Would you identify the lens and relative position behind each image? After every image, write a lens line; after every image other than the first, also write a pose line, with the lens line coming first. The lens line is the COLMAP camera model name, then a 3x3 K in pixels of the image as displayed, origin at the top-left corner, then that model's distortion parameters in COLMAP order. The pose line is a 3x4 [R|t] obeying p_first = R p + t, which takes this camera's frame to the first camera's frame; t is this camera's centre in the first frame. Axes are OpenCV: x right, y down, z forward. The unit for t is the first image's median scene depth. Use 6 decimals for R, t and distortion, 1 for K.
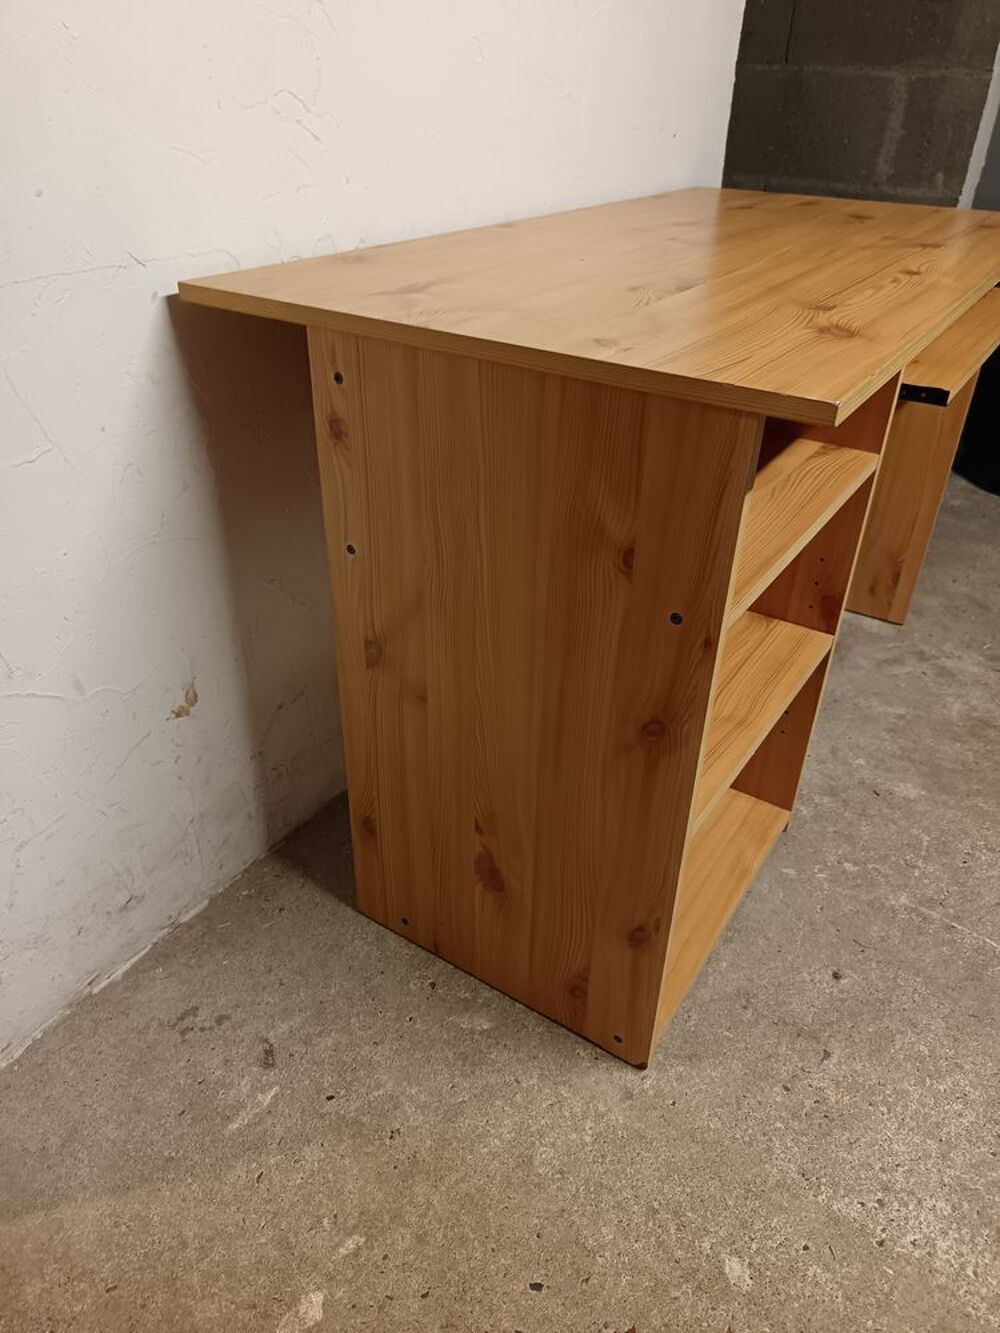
lens RADIAL K [[939.4, 0, 500.8], [0, 939.4, 668.2], [0, 0, 1]] dist [0.005811, -0.004904]
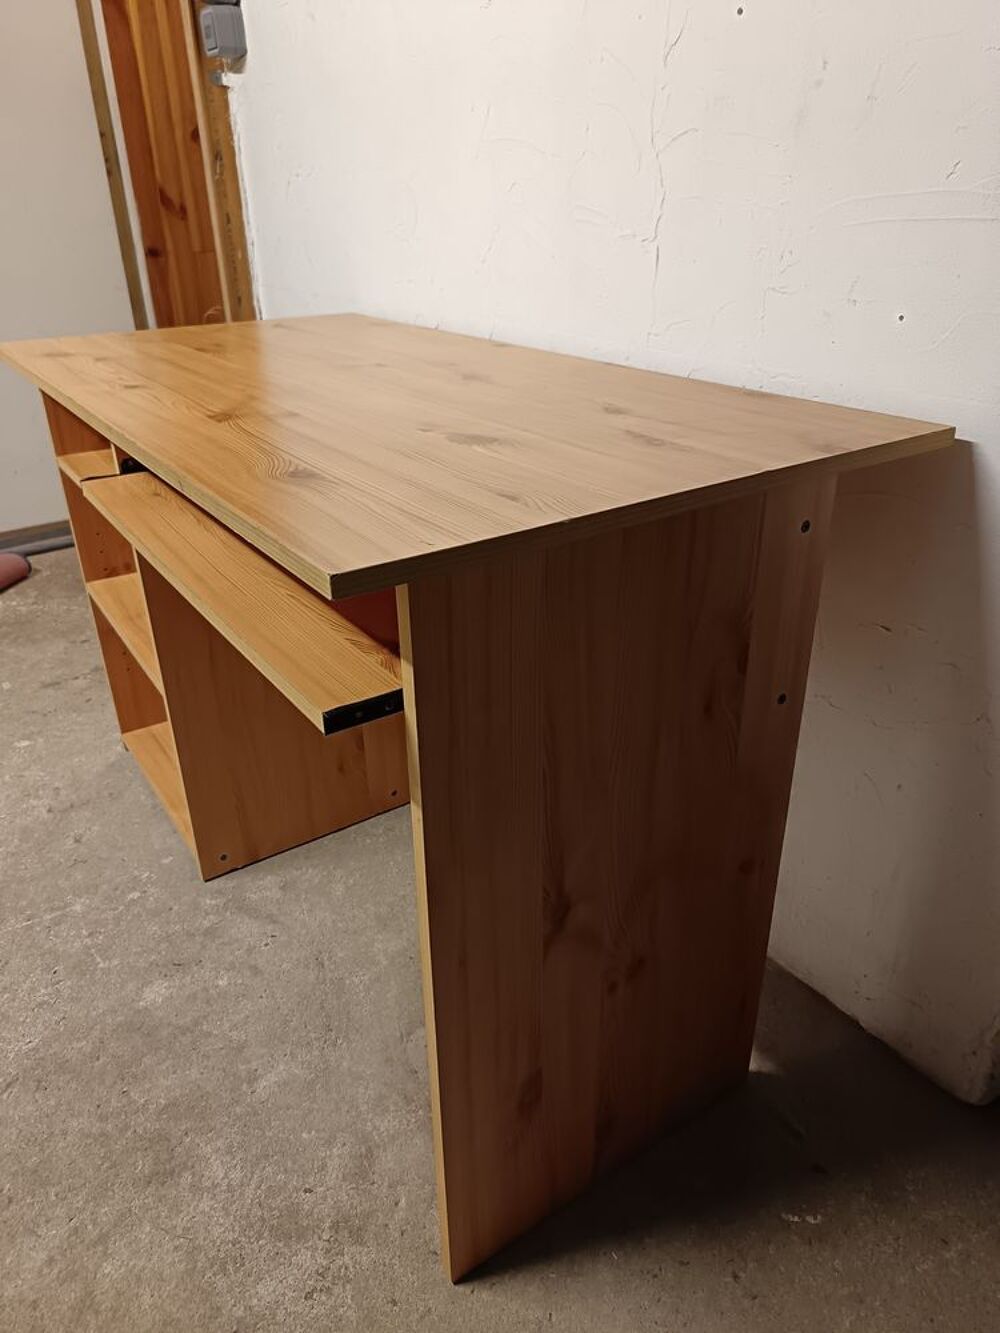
lens RADIAL K [[944.7, 0, 506.5], [0, 944.7, 662.1], [0, 0, 1]] dist [-0.002199, -0.001975]
pose [[-0.389315, 0.397235, -0.831046, 1.255308], [-0.486837, 0.677172, 0.551750, -0.982626], [0.781935, 0.619389, -0.070245, 1.555977]]
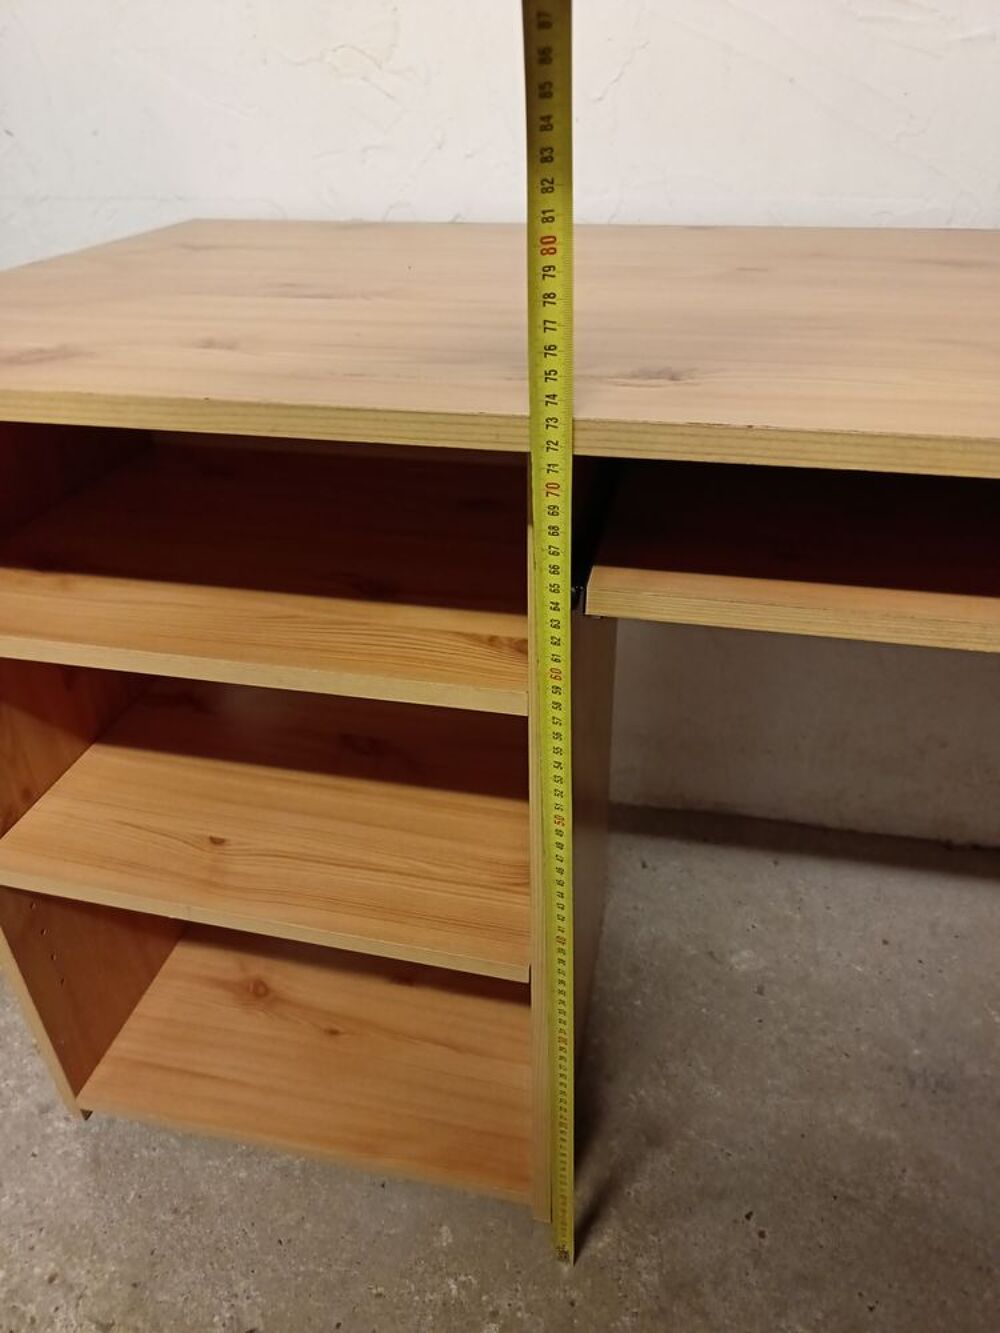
lens RADIAL K [[945.2, 0, 500.0], [0, 945.2, 666.5], [0, 0, 1]] dist [0.000548, -0.000449]
pose [[0.350006, 0.471328, -0.809534, 0.817797], [-0.481013, 0.831992, 0.276435, -0.378663], [0.803818, 0.292642, 0.517917, 0.717860]]
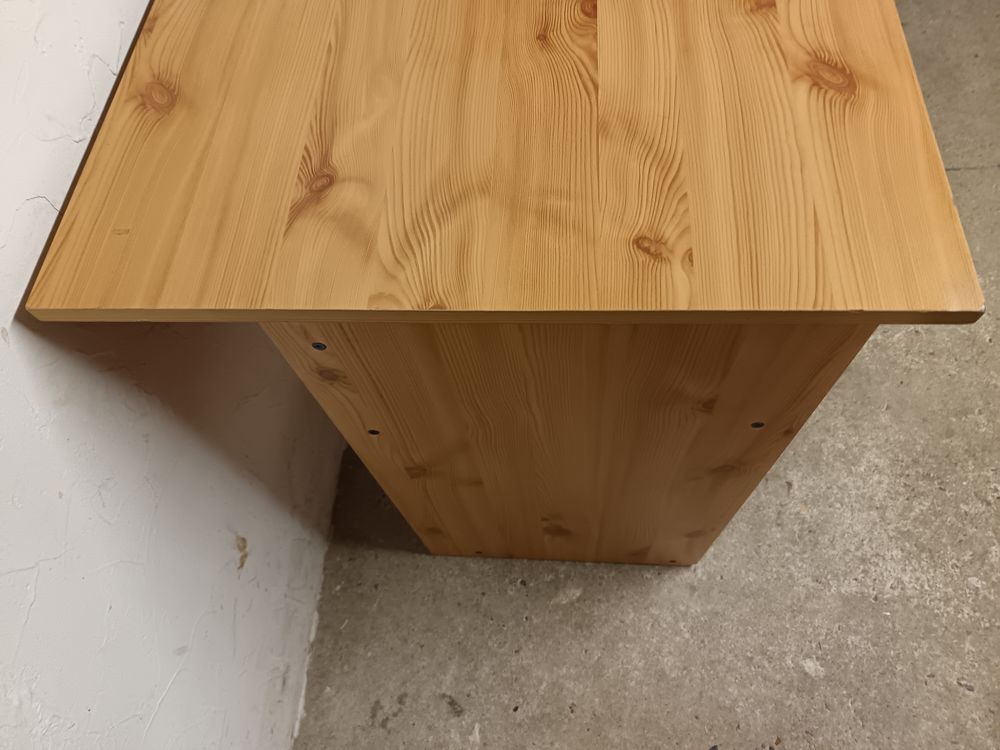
lens RADIAL K [[704.6, 0, 497.1], [0, 704.6, 373.7], [0, 0, 1]] dist [0.019793, -0.044692]
pose [[0.863482, -0.484291, 0.140929, -0.107778], [0.352054, 0.778788, 0.519179, -0.438179], [-0.361188, -0.398687, 0.842966, 0.325057]]
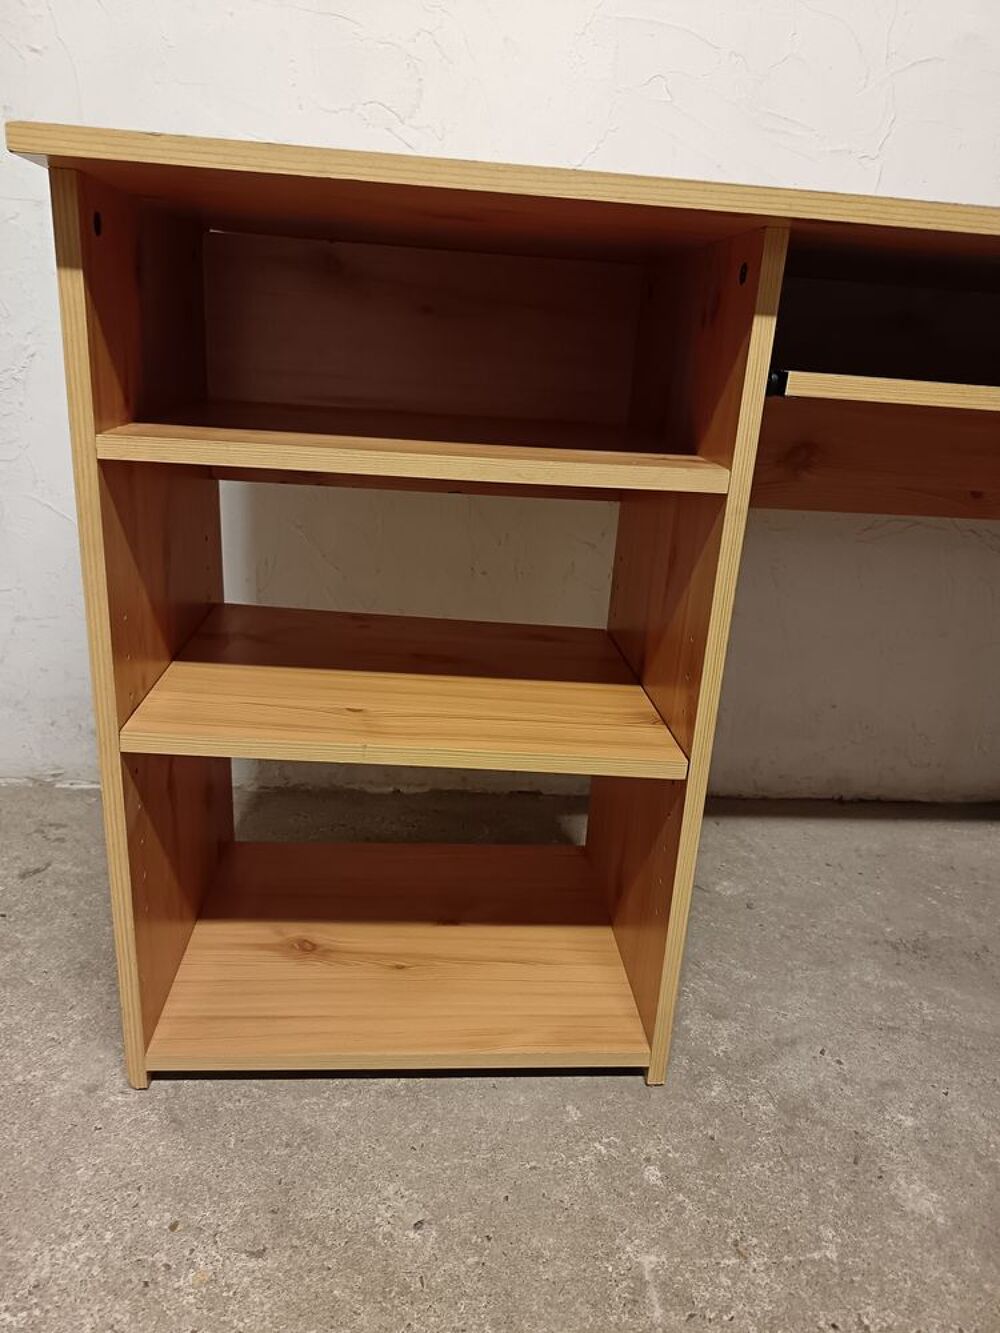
lens RADIAL K [[939.4, 0, 500.8], [0, 939.4, 668.2], [0, 0, 1]] dist [0.005811, -0.004904]
pose [[0.611287, 0.275787, -0.741802, 0.833974], [-0.465840, 0.883123, -0.055552, 0.005355], [0.639782, 0.379519, 0.668314, 0.515531]]
